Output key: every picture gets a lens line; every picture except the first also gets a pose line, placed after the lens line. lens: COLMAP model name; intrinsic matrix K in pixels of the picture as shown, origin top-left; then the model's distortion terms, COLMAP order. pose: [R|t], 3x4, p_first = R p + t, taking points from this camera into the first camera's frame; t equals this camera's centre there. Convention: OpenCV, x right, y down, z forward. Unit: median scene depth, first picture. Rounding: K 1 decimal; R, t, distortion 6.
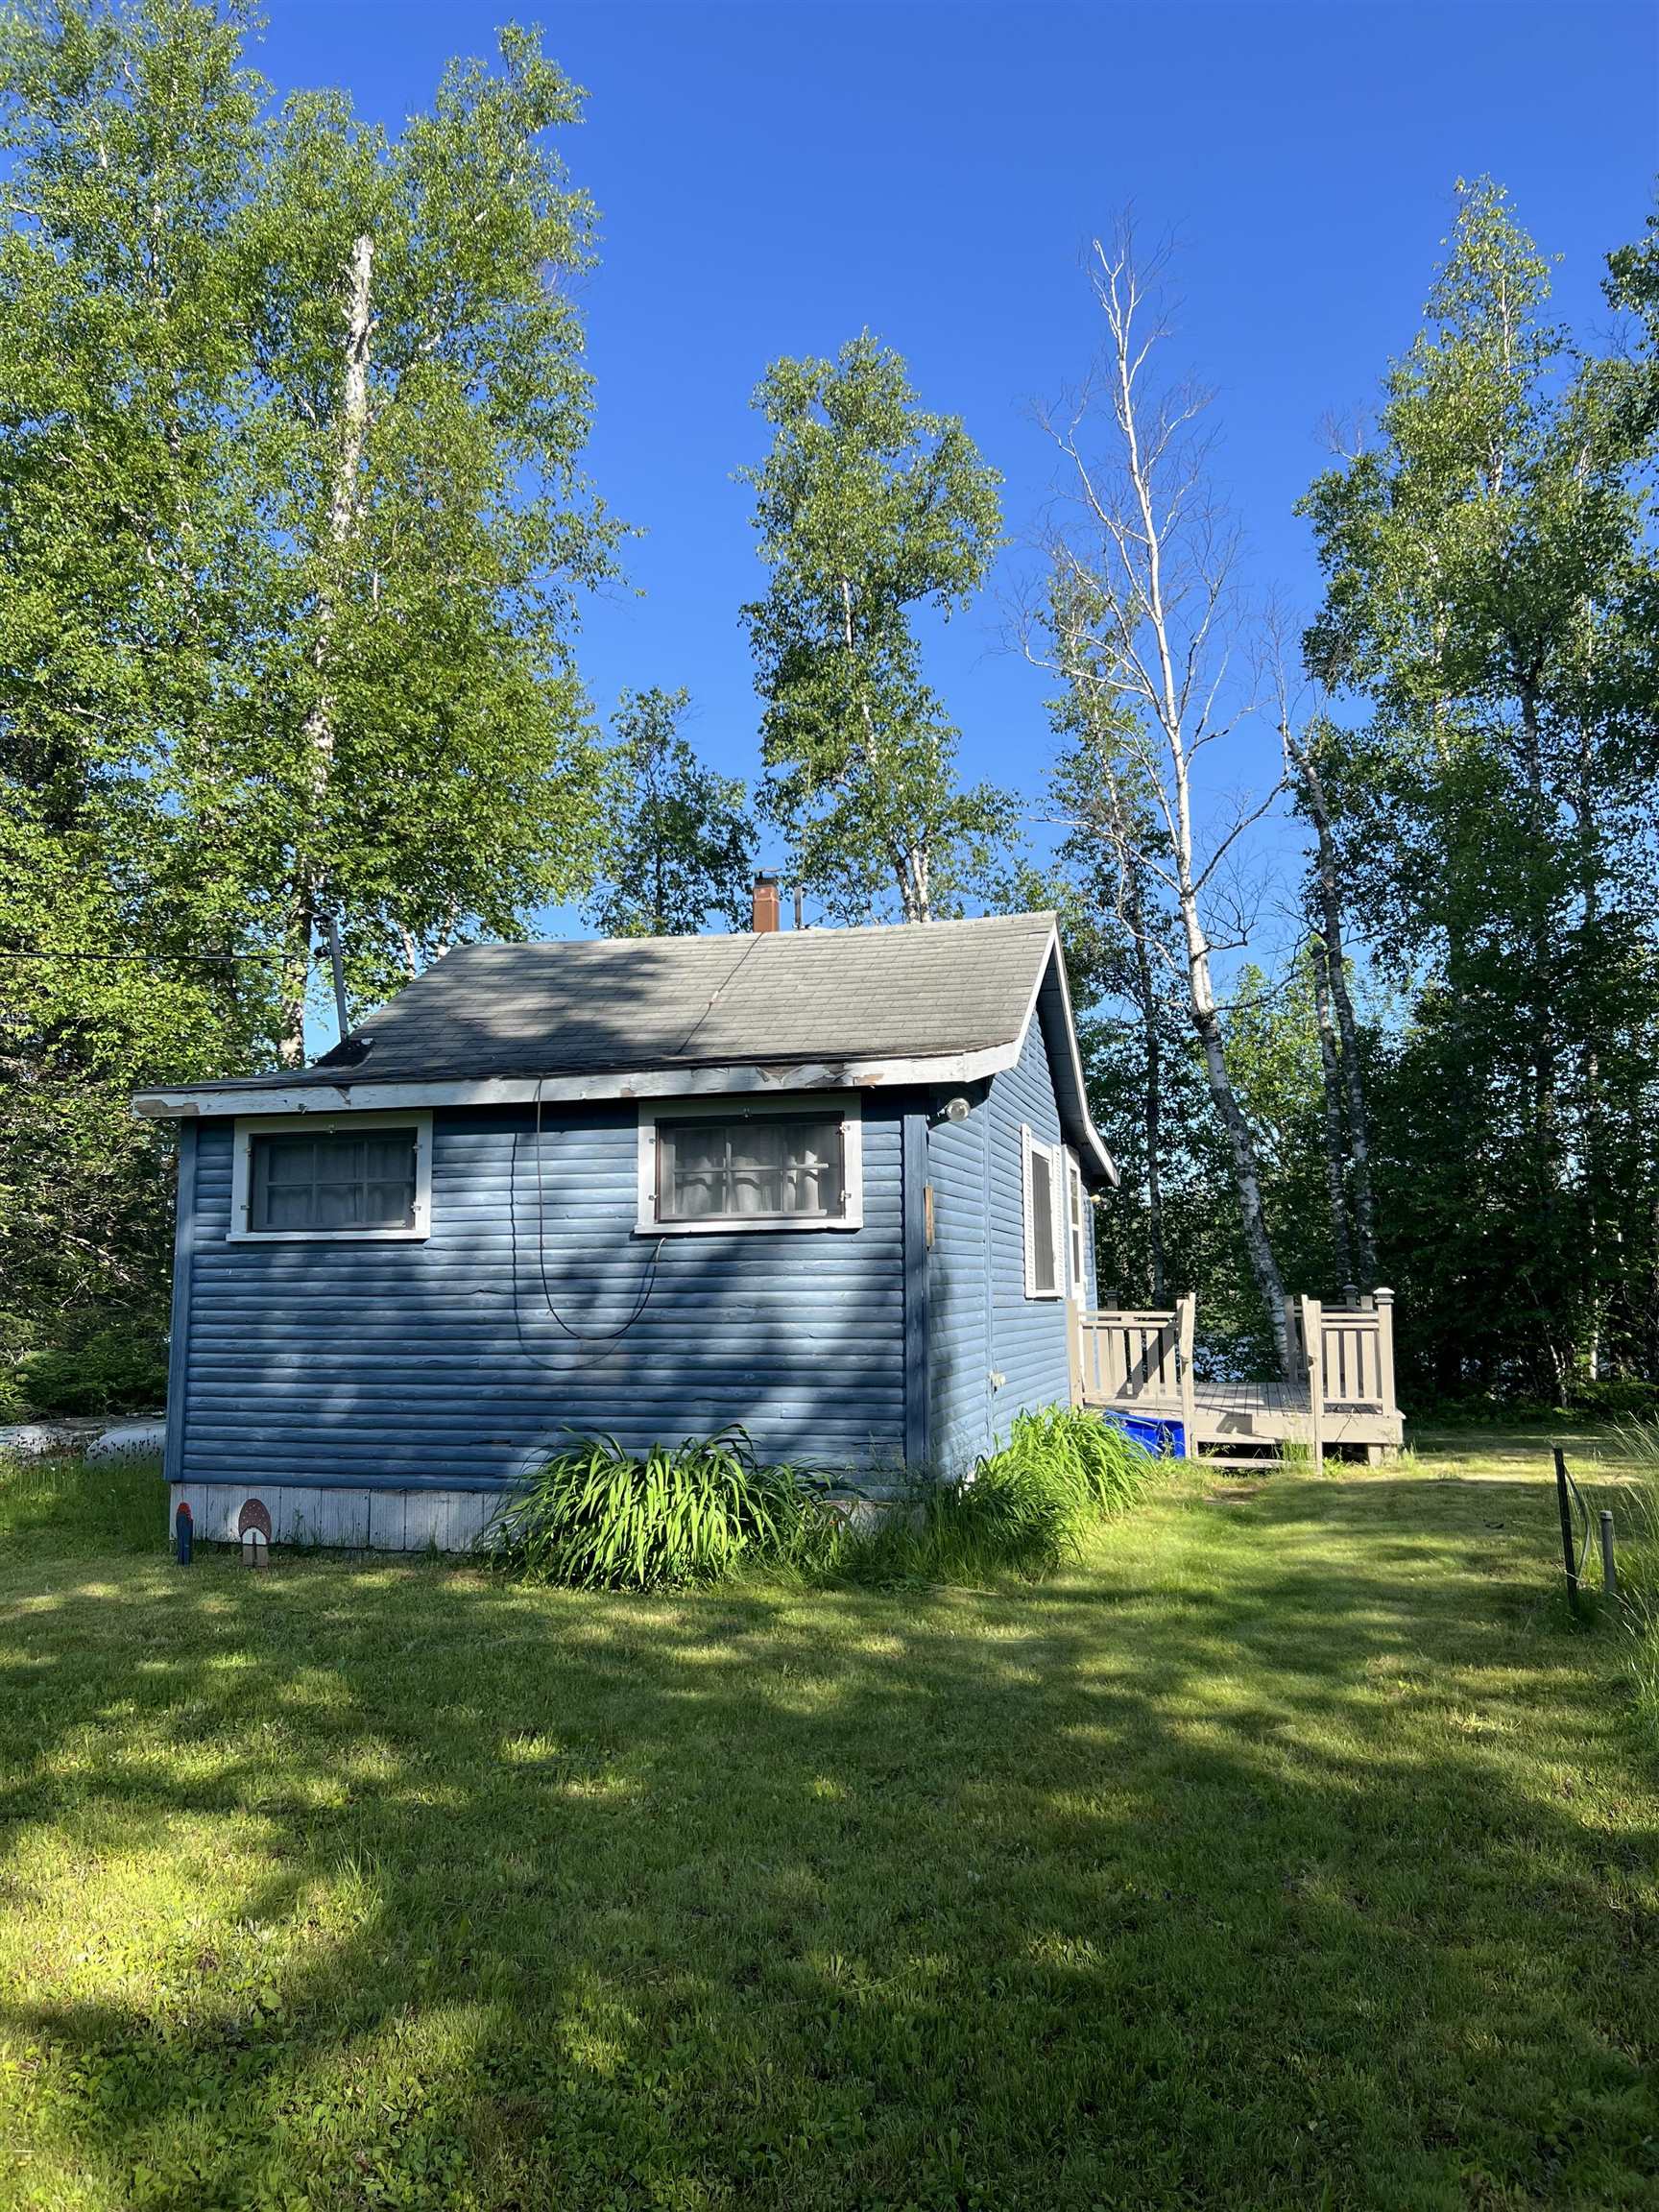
lens RADIAL K [[1668.0, 0, 829.5], [0, 1668.0, 1106.0], [0, 0, 1]] dist [0.093541, -0.005298]
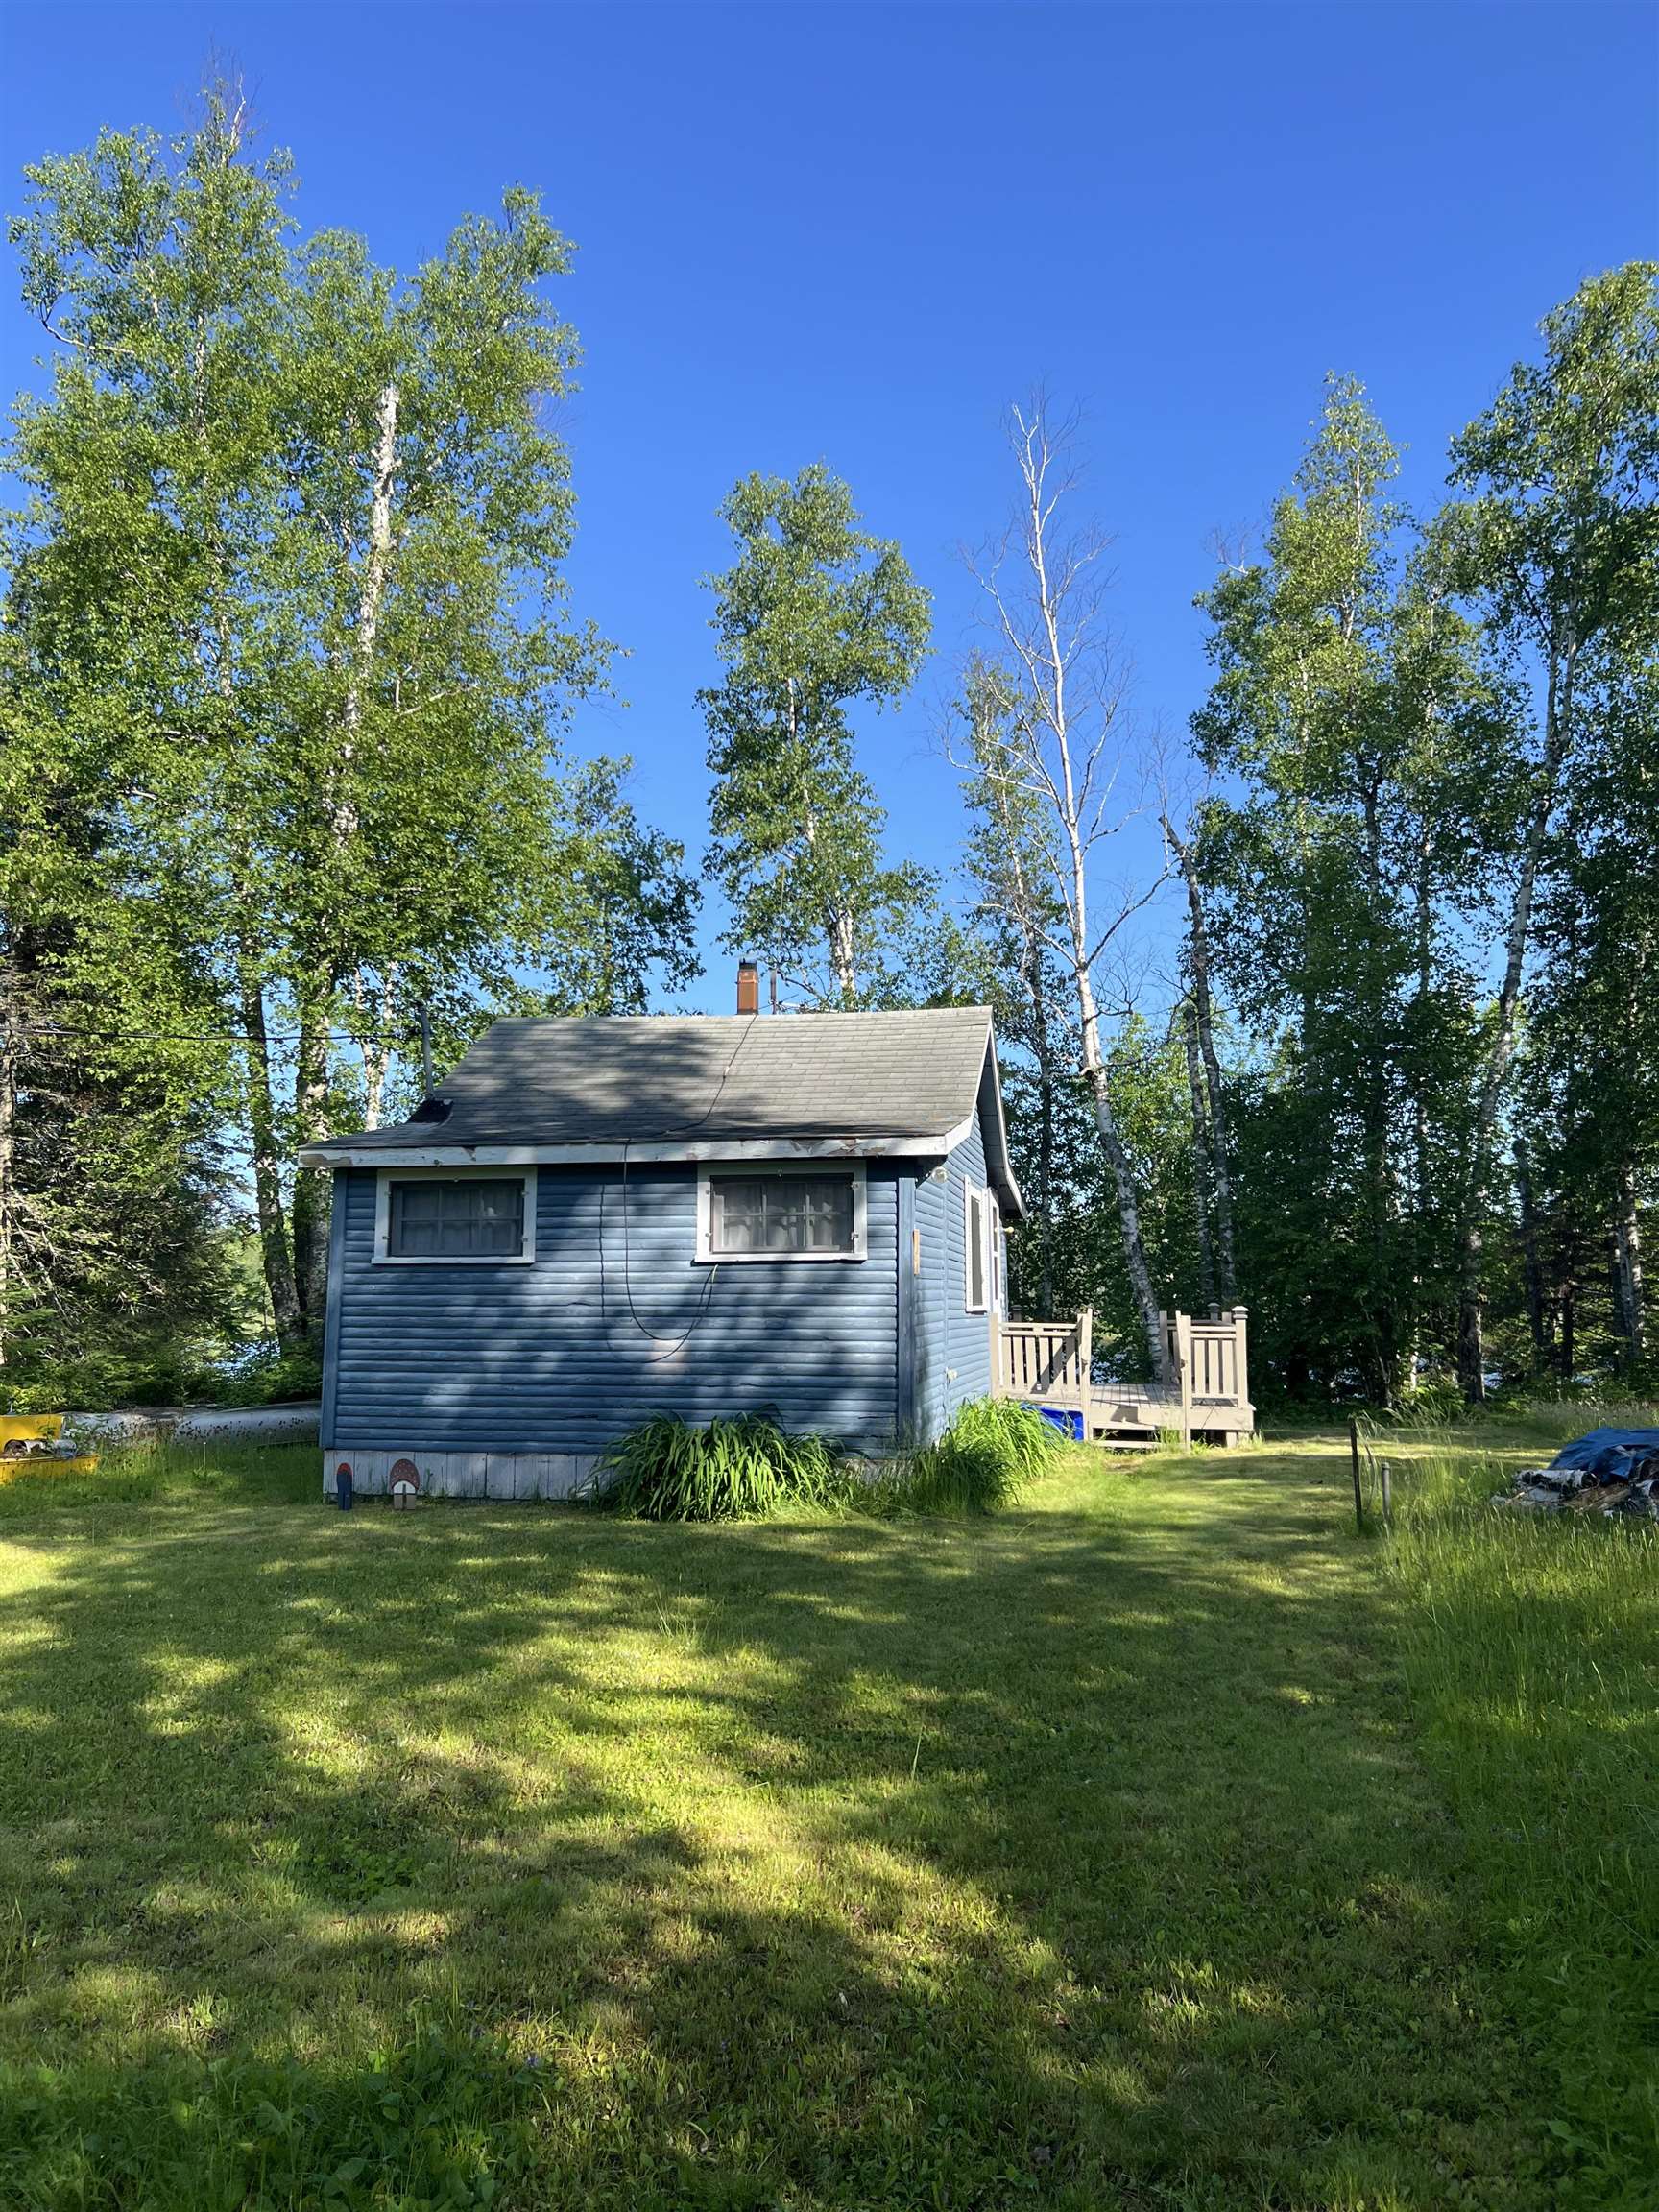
lens RADIAL K [[1691.3, 0, 829.5], [0, 1691.3, 1106.0], [0, 0, 1]] dist [0.168612, 0.001253]
pose [[0.996858, 0.017593, 0.077233, -0.060525], [-0.017185, 0.999835, -0.005952, -0.022248], [-0.077325, 0.004606, 0.996995, -0.194109]]
